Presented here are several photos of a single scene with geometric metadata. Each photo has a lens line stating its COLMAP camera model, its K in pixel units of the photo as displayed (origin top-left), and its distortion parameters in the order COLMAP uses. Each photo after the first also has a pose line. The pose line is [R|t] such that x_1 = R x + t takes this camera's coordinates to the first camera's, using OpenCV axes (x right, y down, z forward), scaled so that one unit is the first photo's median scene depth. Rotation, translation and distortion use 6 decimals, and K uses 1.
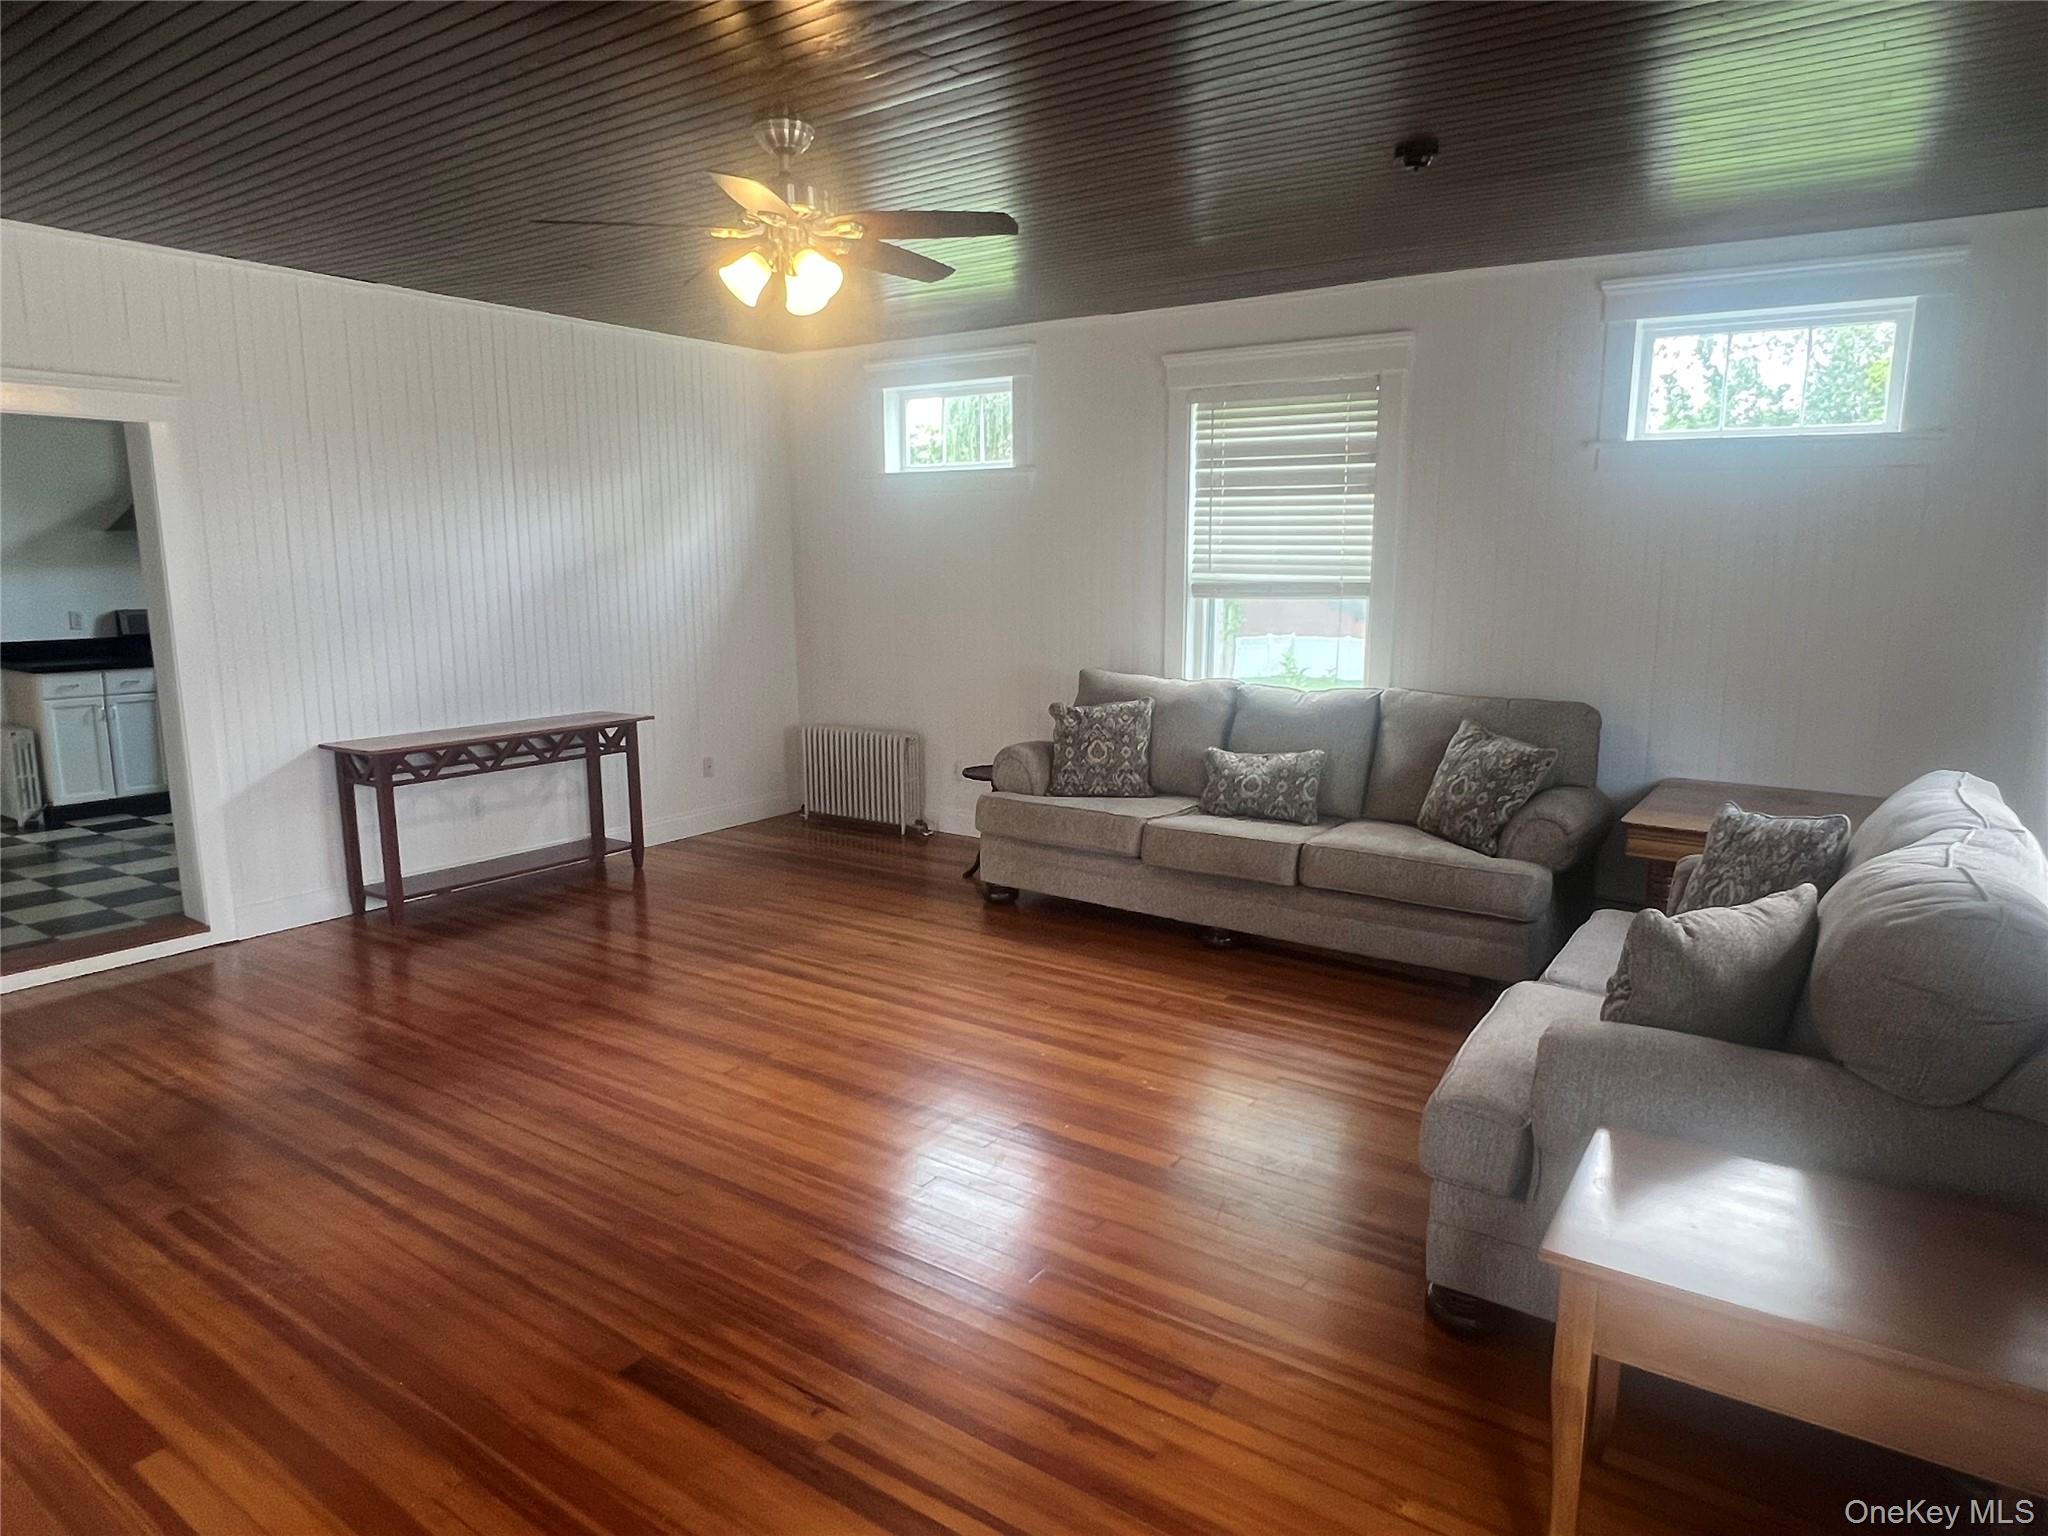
lens RADIAL K [[1259.8, 0, 1019.5], [0, 1259.8, 772.1], [0, 0, 1]] dist [-0.001006, -0.000560]
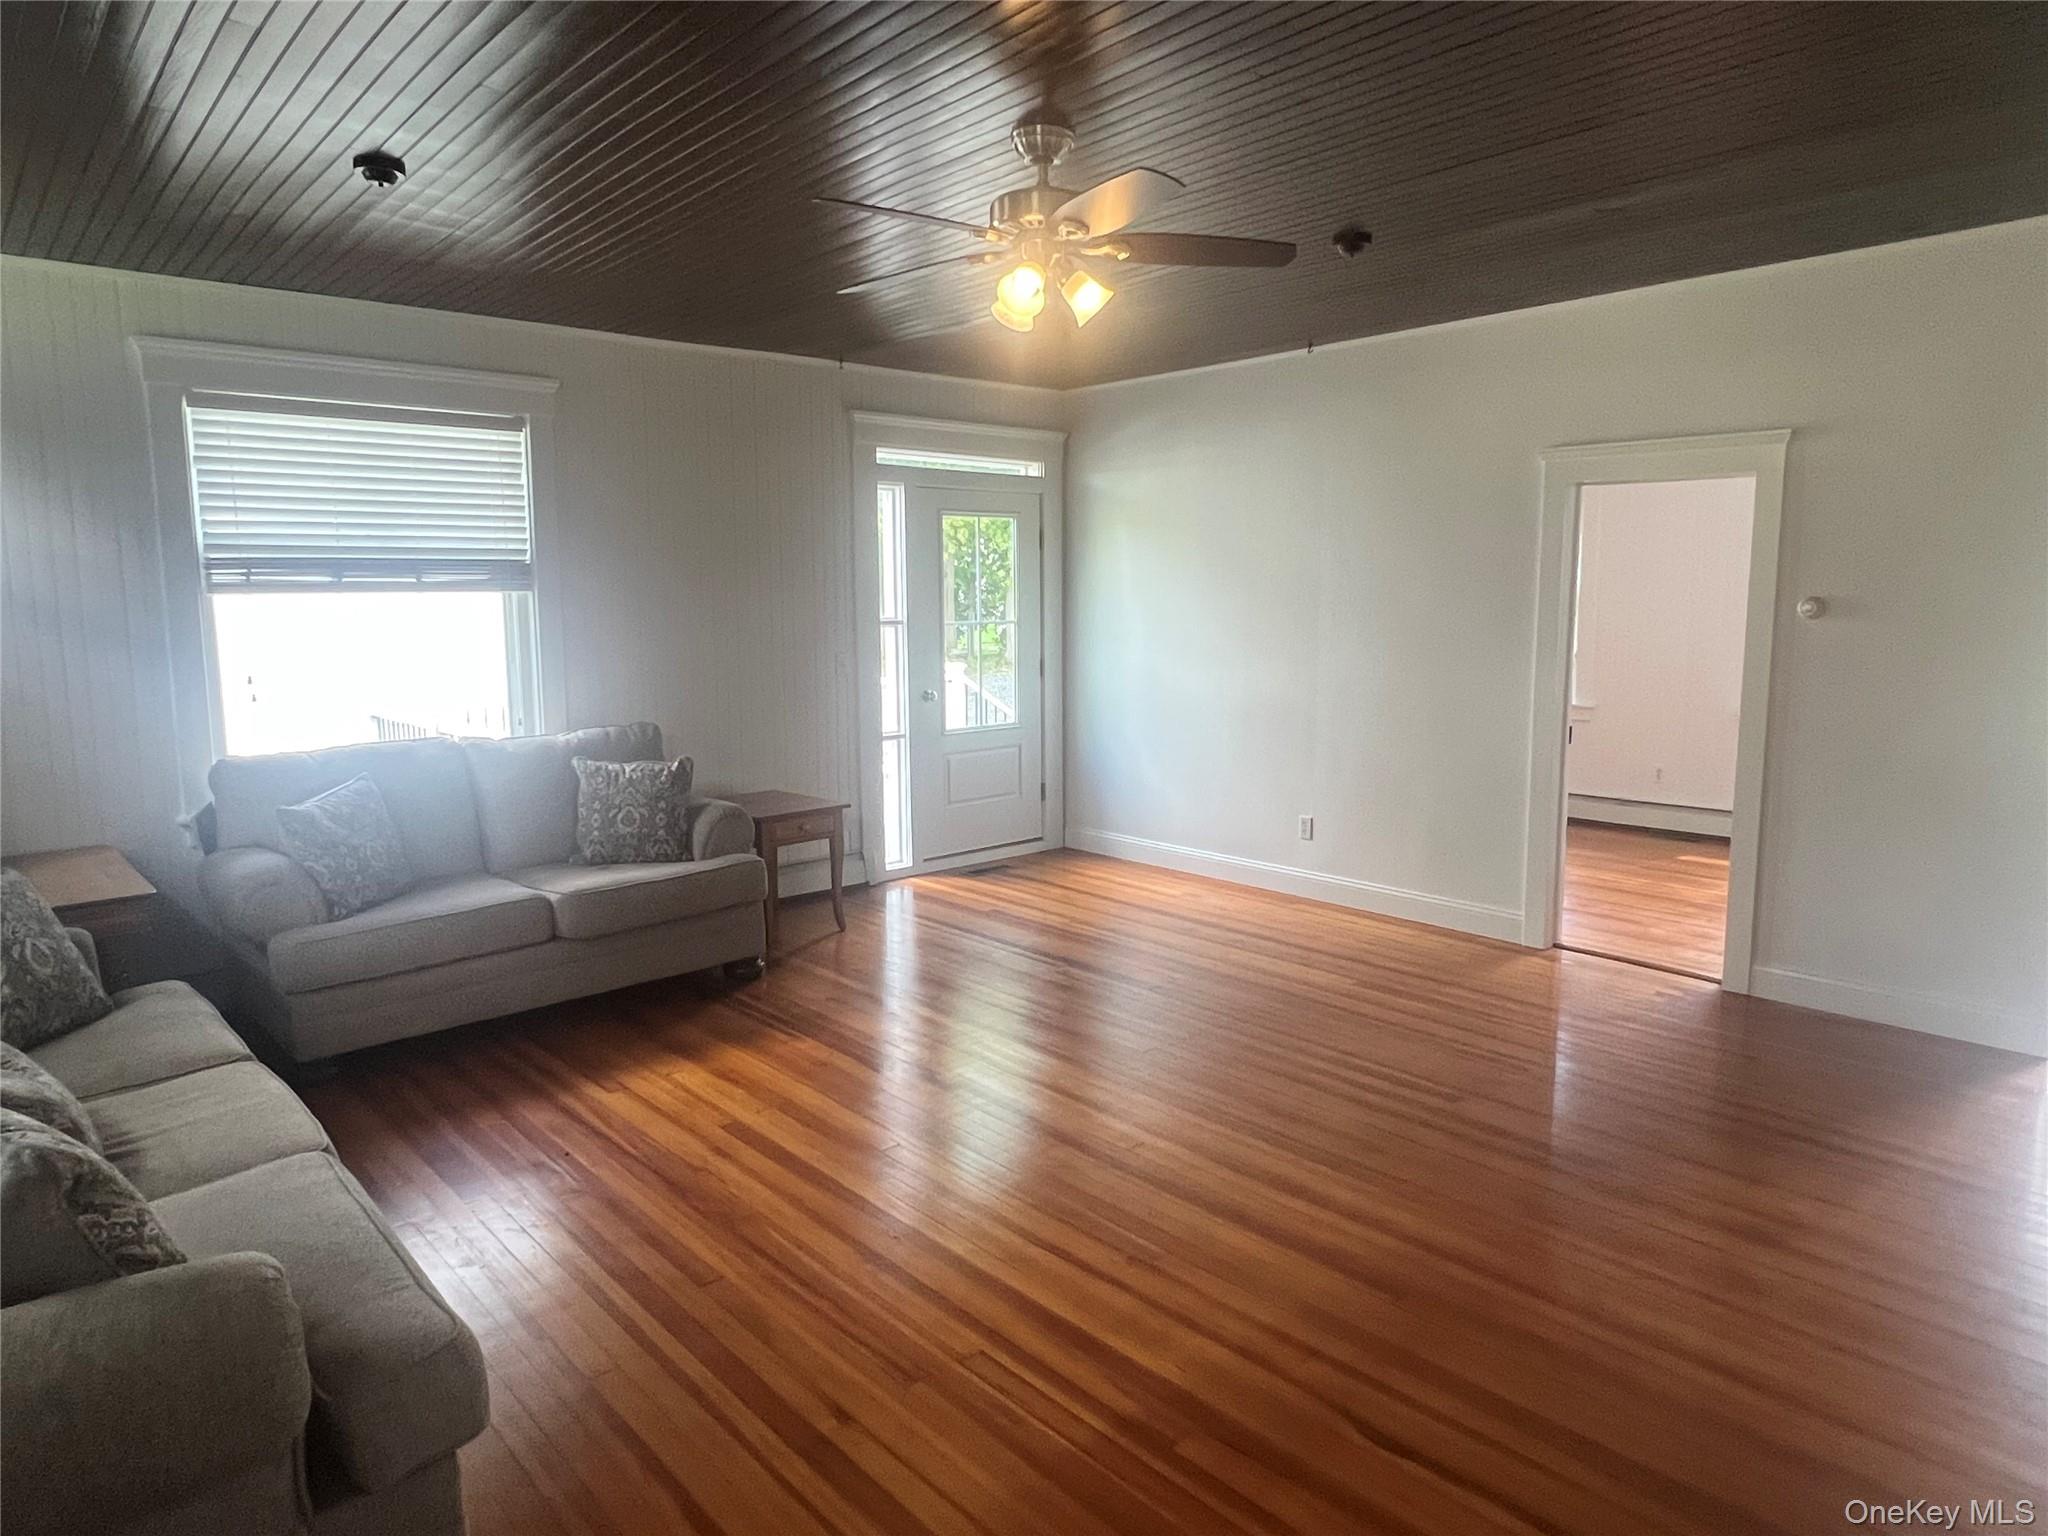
lens RADIAL K [[1259.8, 0, 1016.5], [0, 1259.8, 773.0], [0, 0, 1]] dist [-0.001006, -0.000560]
pose [[-0.973532, -0.021676, 0.227522, -0.241177], [0.046972, 0.955267, 0.291991, -0.207133], [-0.223673, 0.294949, -0.928965, 1.247290]]
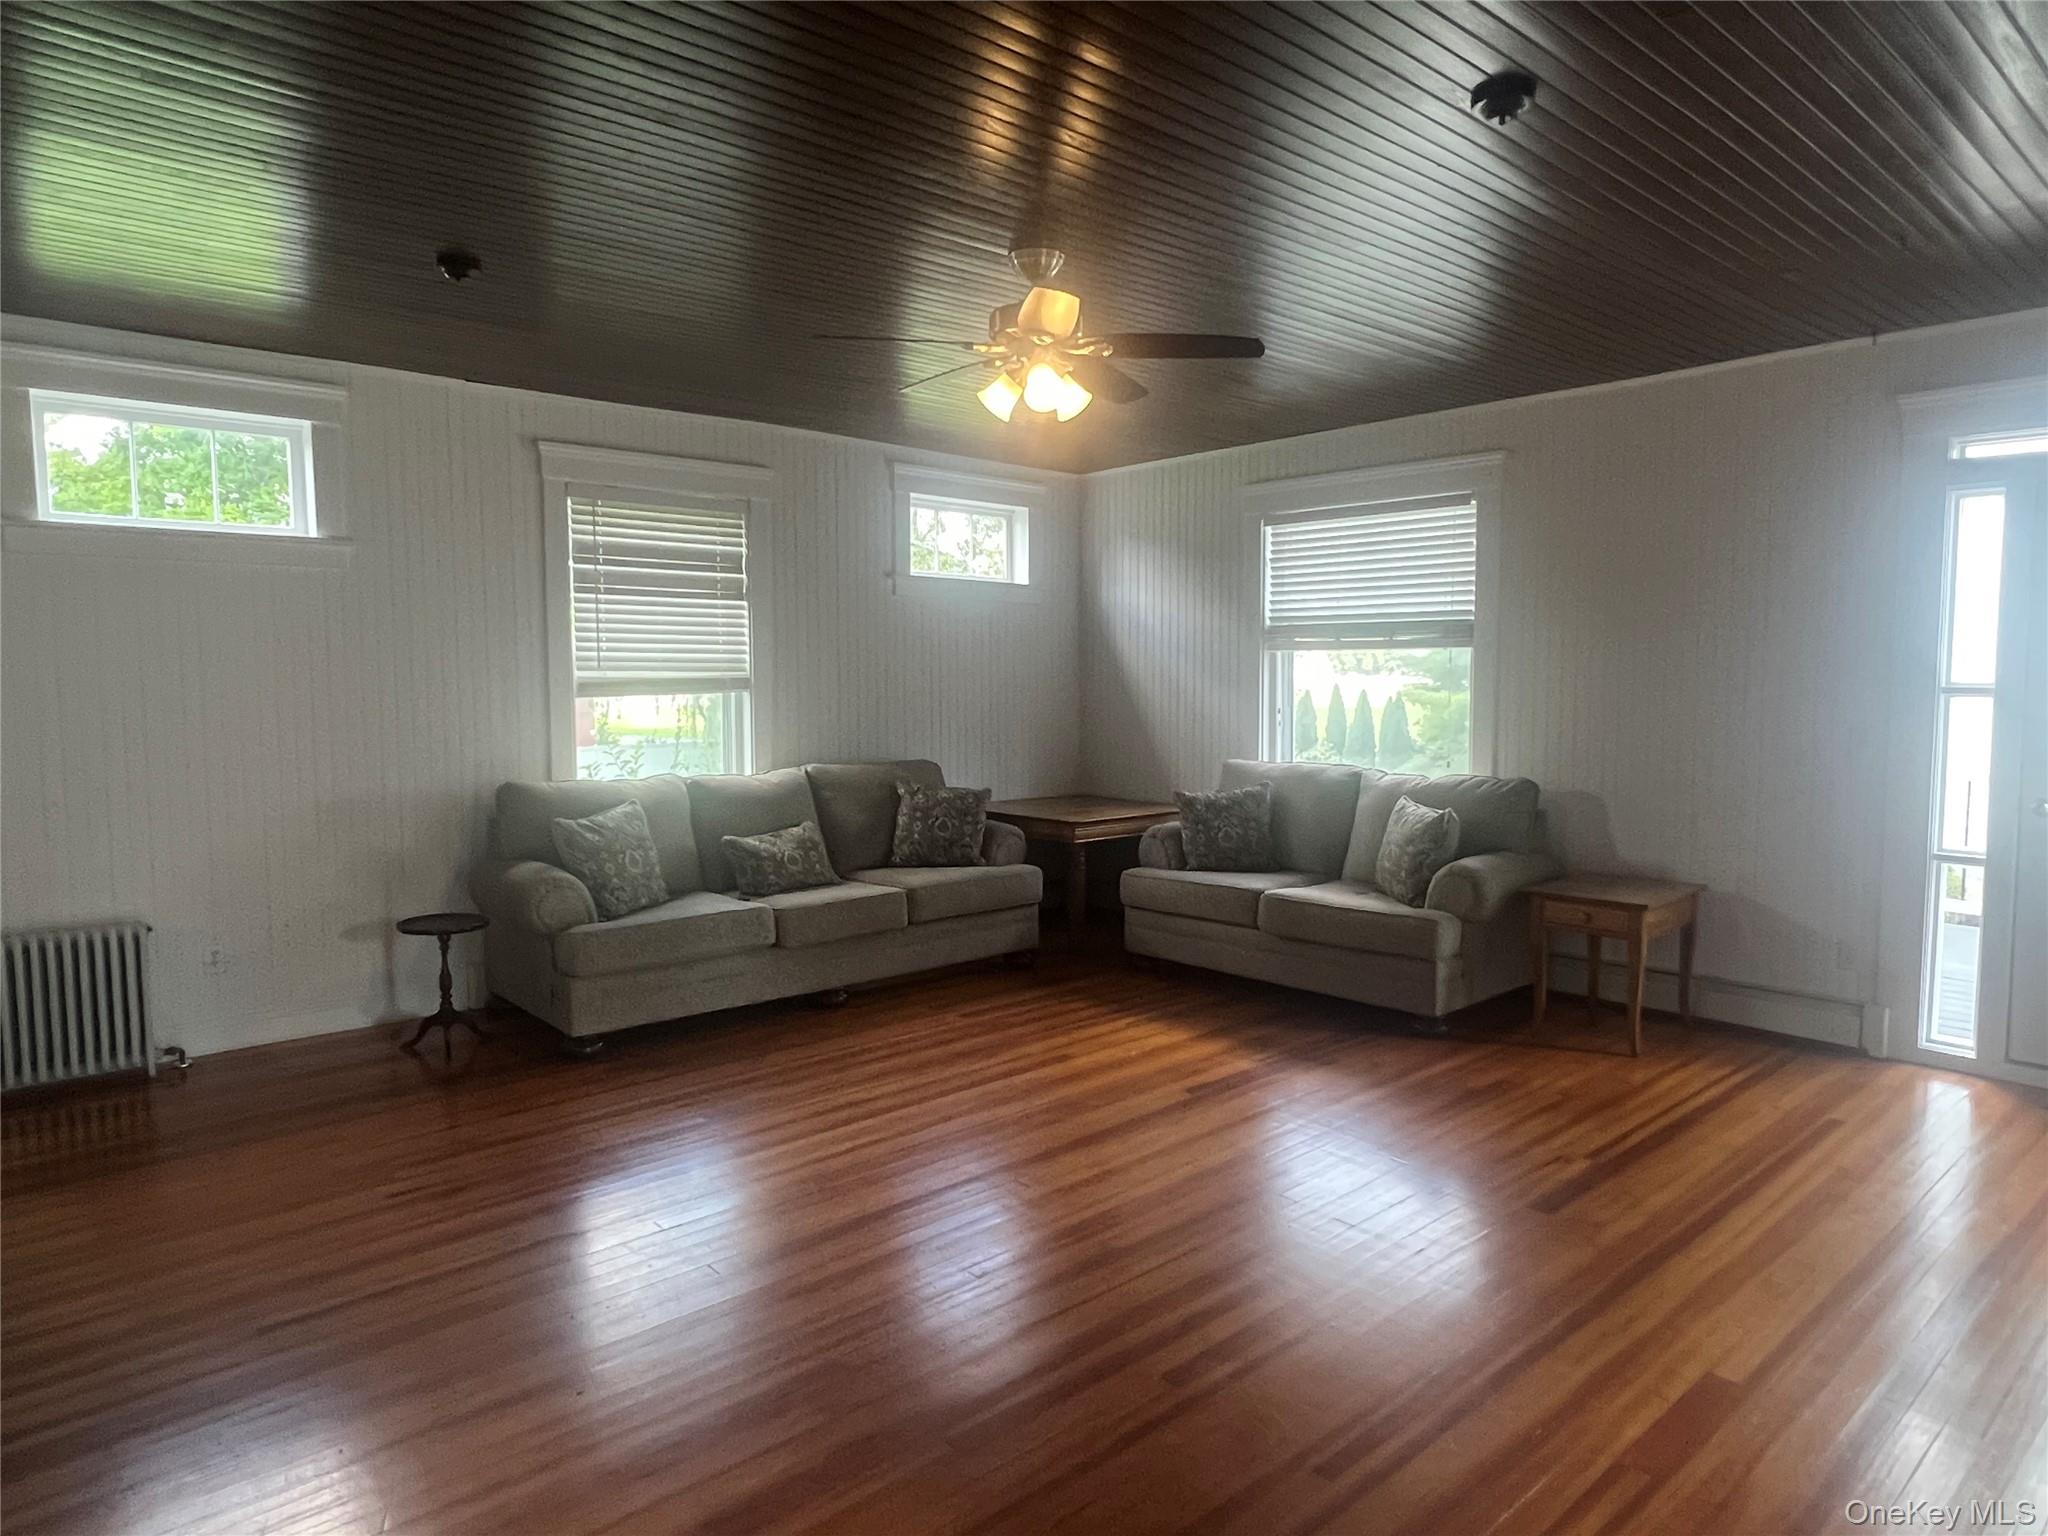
lens RADIAL K [[1259.8, 0, 1017.4], [0, 1259.8, 766.1], [0, 0, 1]] dist [-0.001006, -0.000560]
pose [[0.219210, -0.083296, 0.972115, -0.791944], [0.160052, 0.985922, 0.048388, -0.087583], [-0.962460, 0.144982, 0.229456, 0.514897]]
